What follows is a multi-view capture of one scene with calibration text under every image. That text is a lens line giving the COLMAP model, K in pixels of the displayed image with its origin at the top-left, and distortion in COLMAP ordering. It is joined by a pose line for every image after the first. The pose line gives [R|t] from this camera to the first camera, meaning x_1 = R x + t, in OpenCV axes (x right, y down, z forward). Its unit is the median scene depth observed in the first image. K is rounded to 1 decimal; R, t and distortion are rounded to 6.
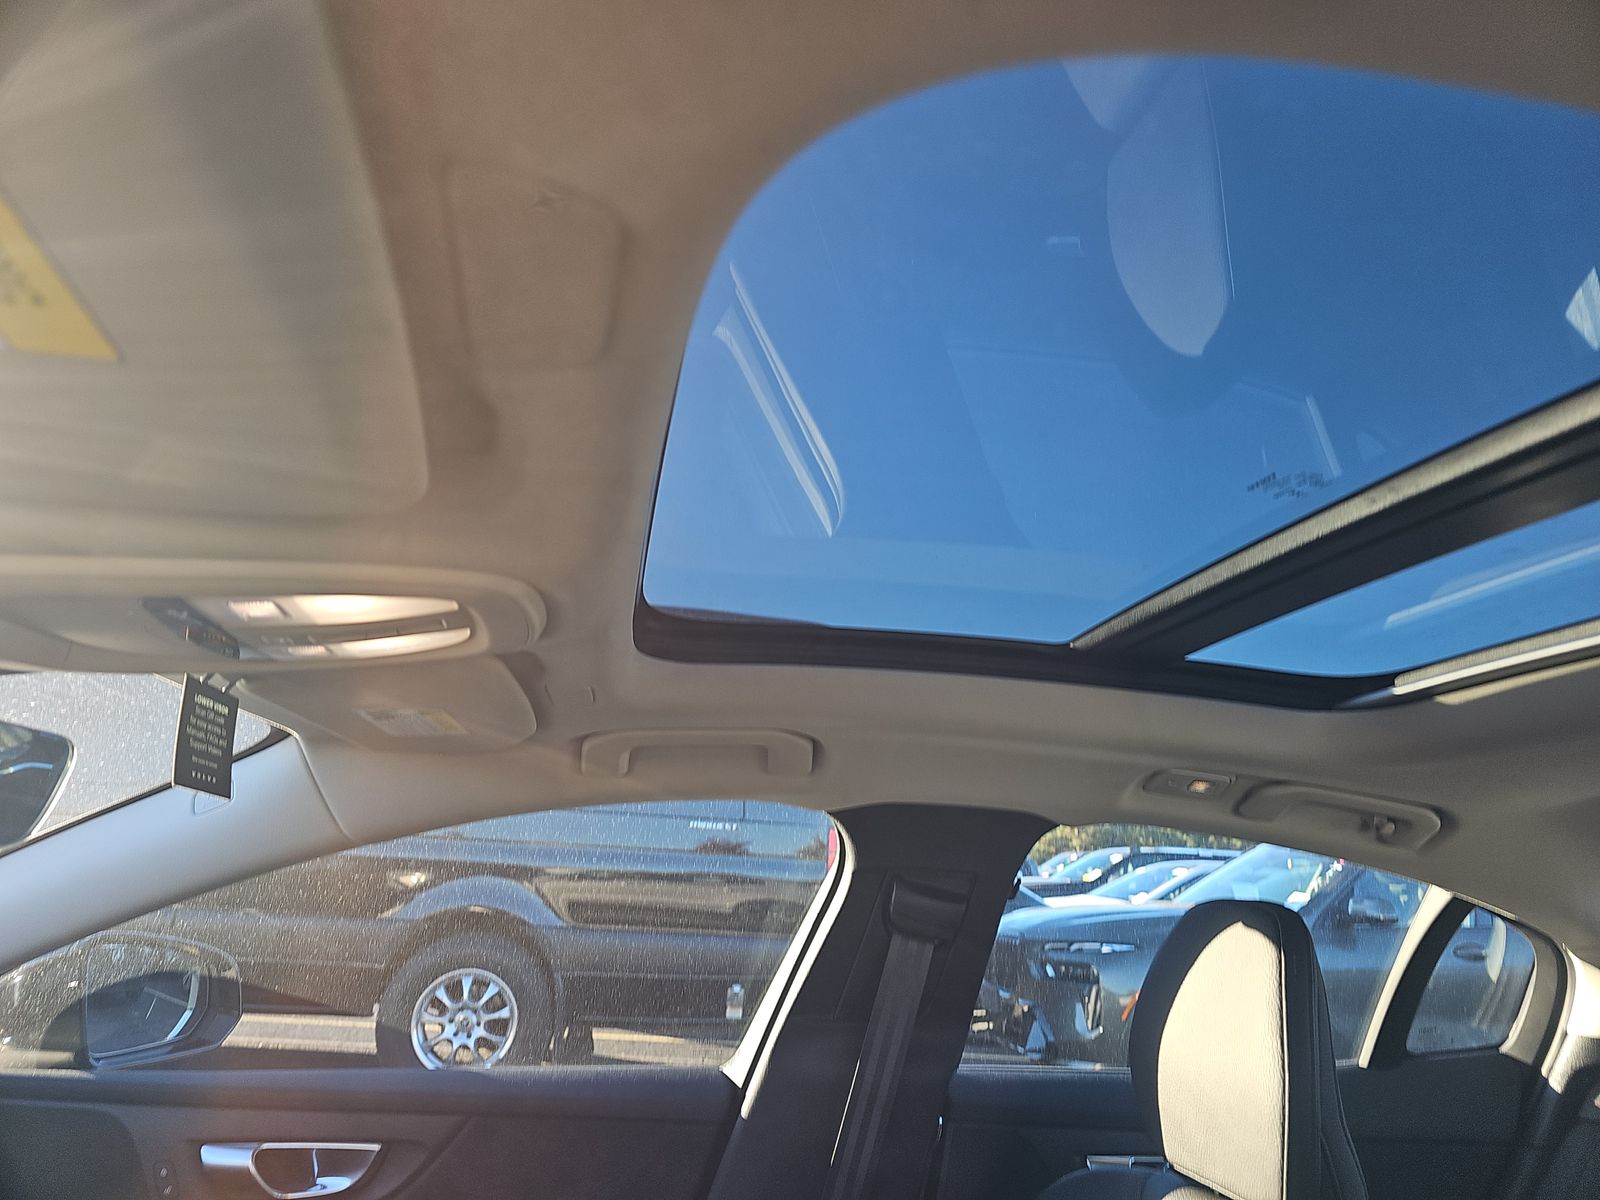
lens RADIAL K [[1047.3, 0, 822.4], [0, 1047.3, 603.4], [0, 0, 1]] dist [0.020404, -0.005408]
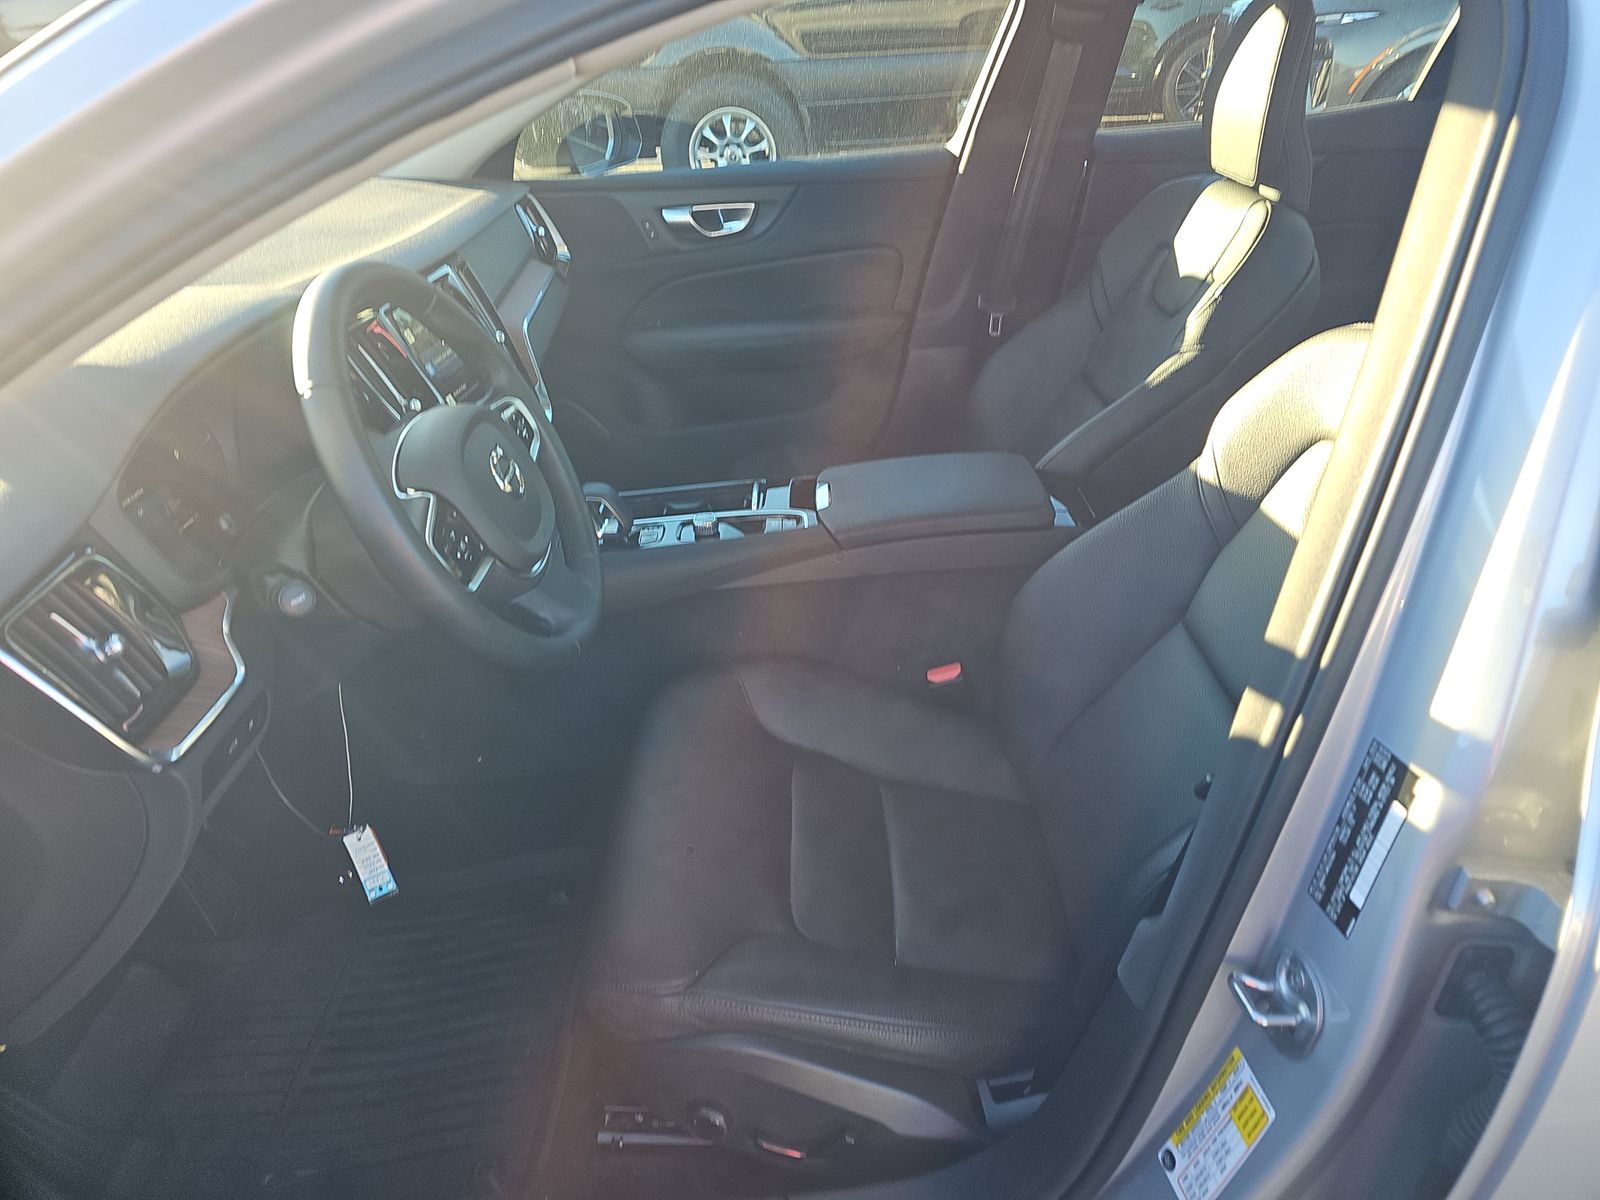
lens RADIAL K [[1047.3, 0, 822.4], [0, 1047.3, 603.4], [0, 0, 1]] dist [0.020404, -0.005408]
pose [[0.974626, 0.005864, -0.223764, 0.018082], [0.154836, 0.704253, 0.692859, -0.043781], [0.161649, -0.709925, 0.685475, -0.133573]]
